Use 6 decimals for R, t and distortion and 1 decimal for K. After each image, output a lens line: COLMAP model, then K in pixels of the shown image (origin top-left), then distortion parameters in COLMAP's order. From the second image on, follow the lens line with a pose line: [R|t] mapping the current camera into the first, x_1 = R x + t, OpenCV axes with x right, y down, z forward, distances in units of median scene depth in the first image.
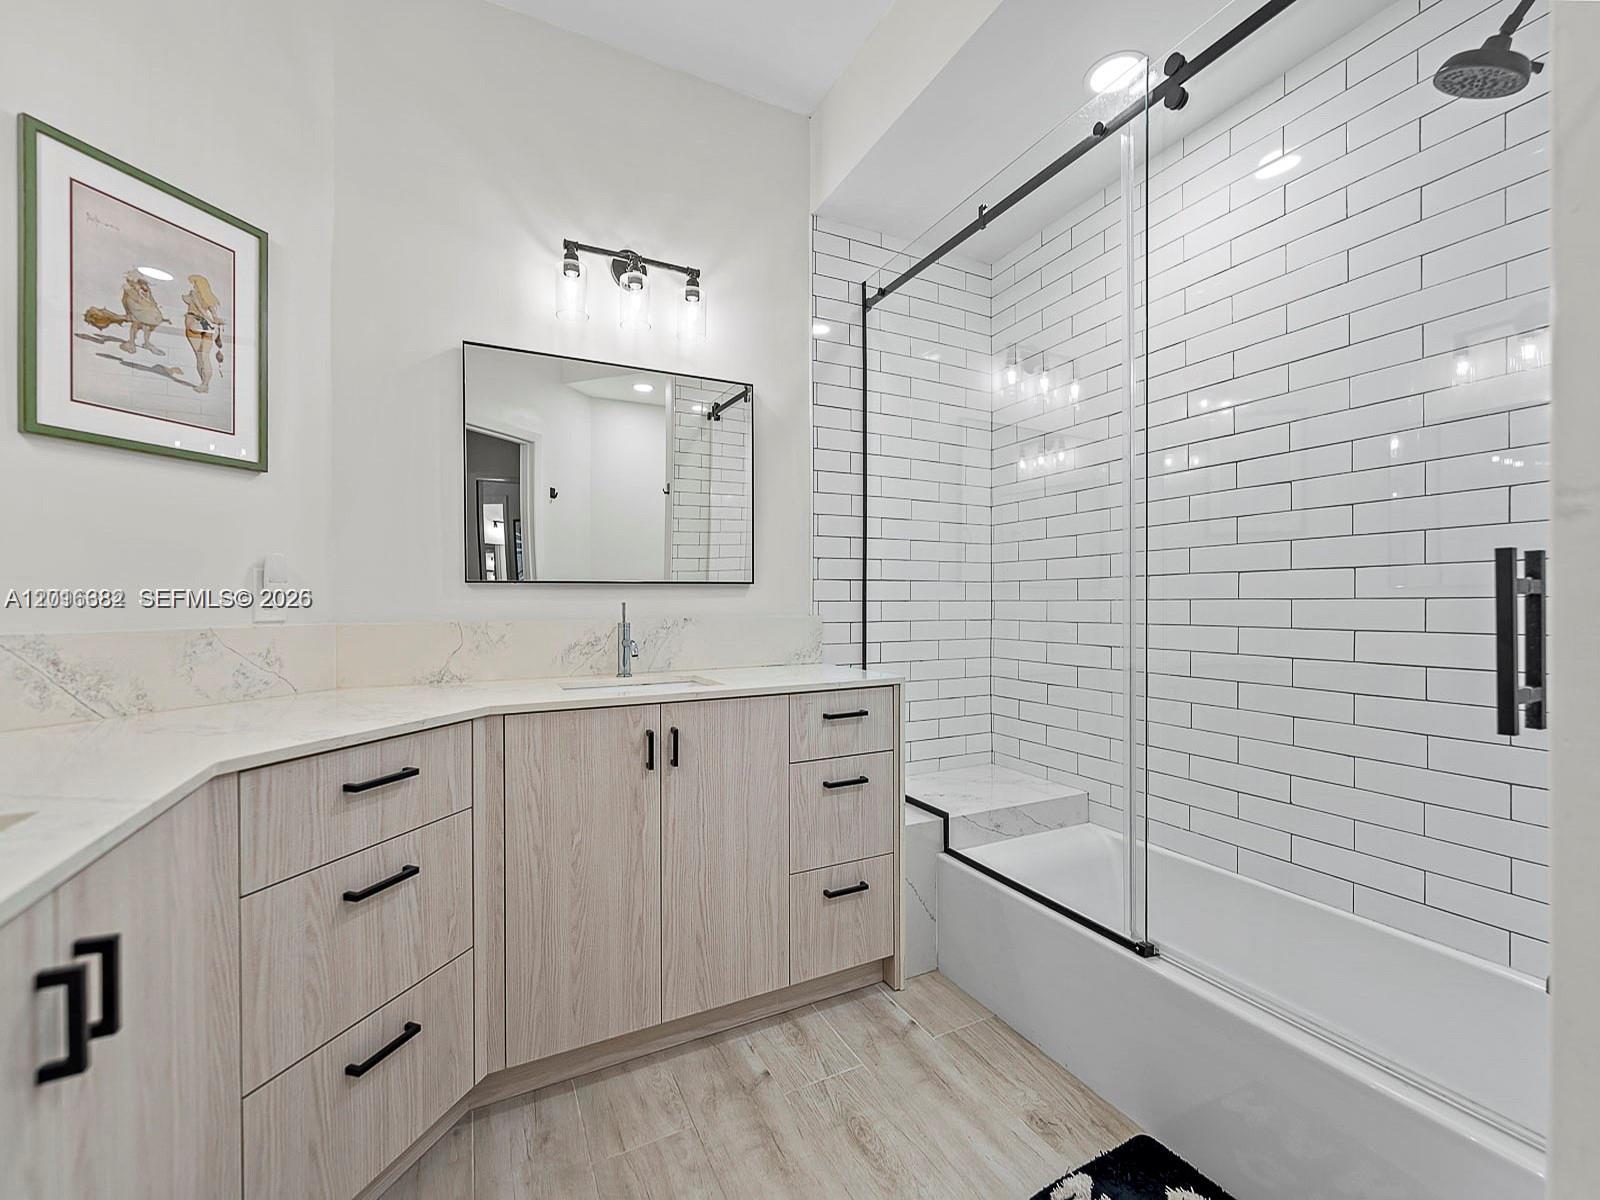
lens RADIAL K [[651.1, 0, 801.3], [0, 651.1, 605.0], [0, 0, 1]] dist [0.004519, -0.001030]
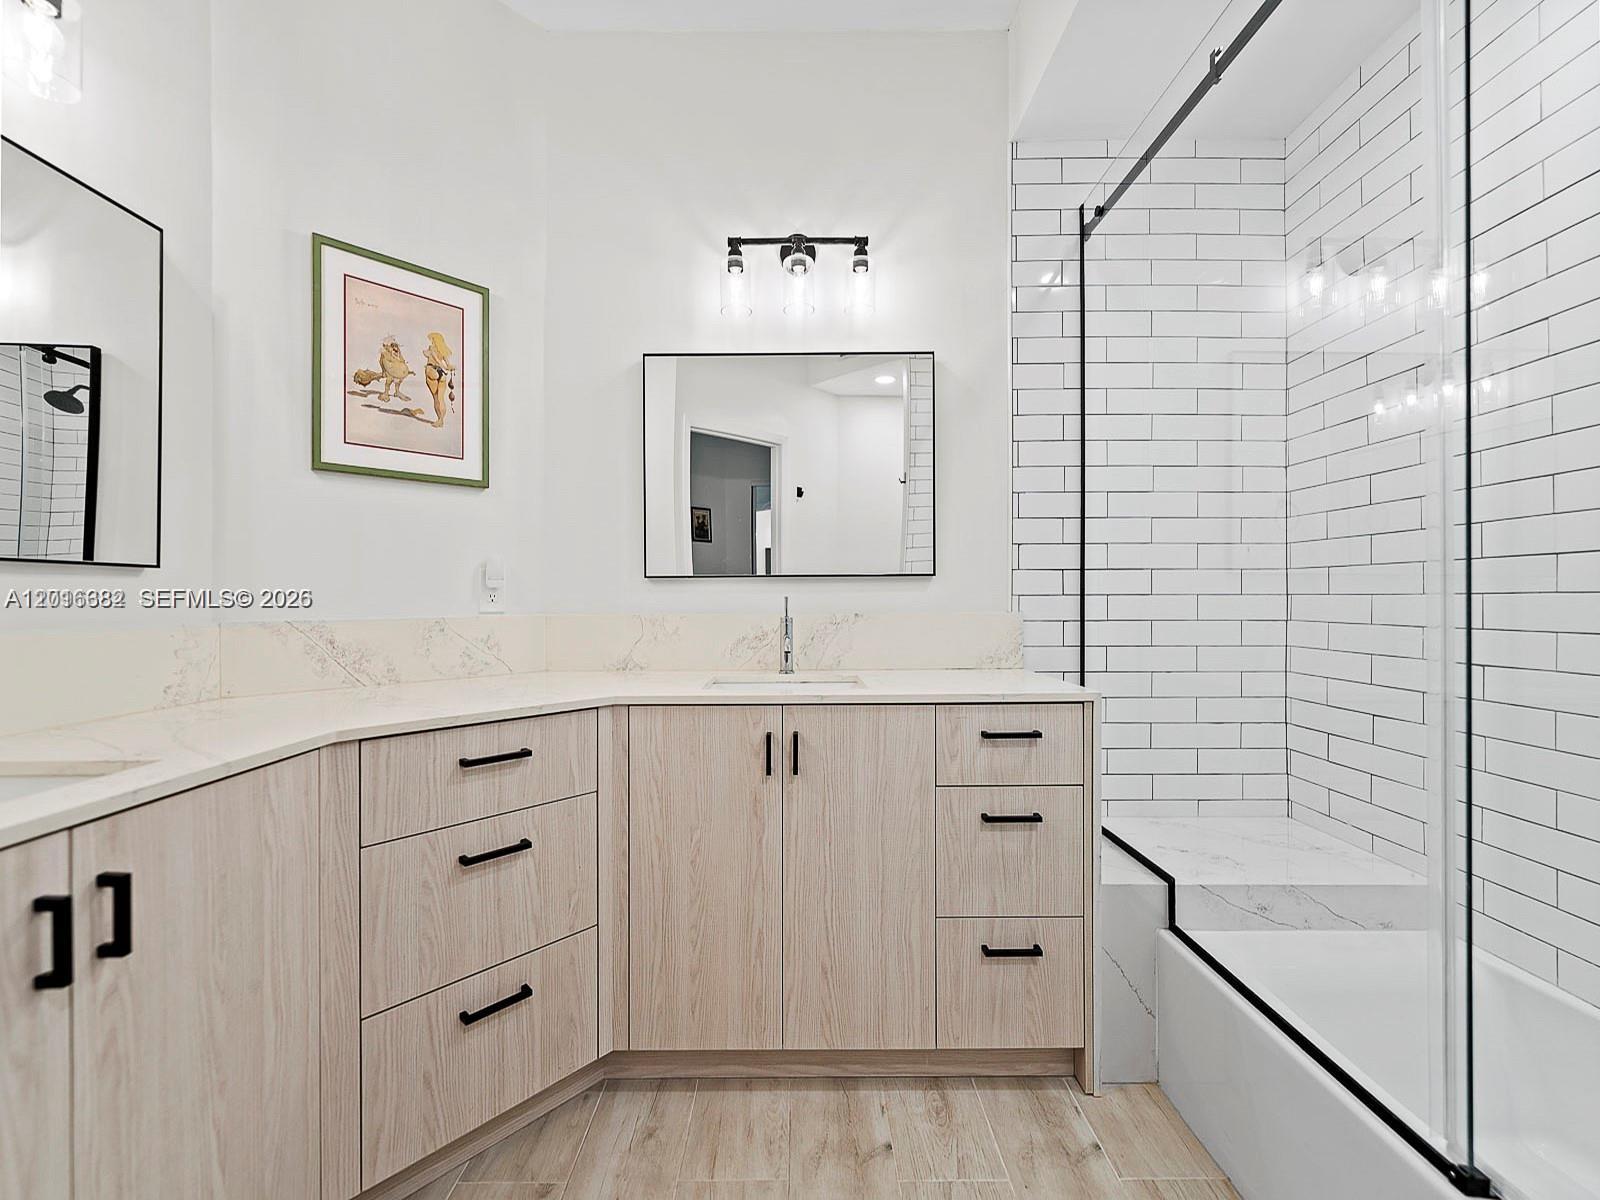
lens RADIAL K [[651.1, 0, 799.0], [0, 651.1, 595.2], [0, 0, 1]] dist [0.004519, -0.001030]
pose [[0.897718, 0.000034, -0.440570, 0.199438], [-0.002464, 0.999985, -0.004943, -0.001241], [0.440563, 0.005522, 0.897705, 0.158927]]
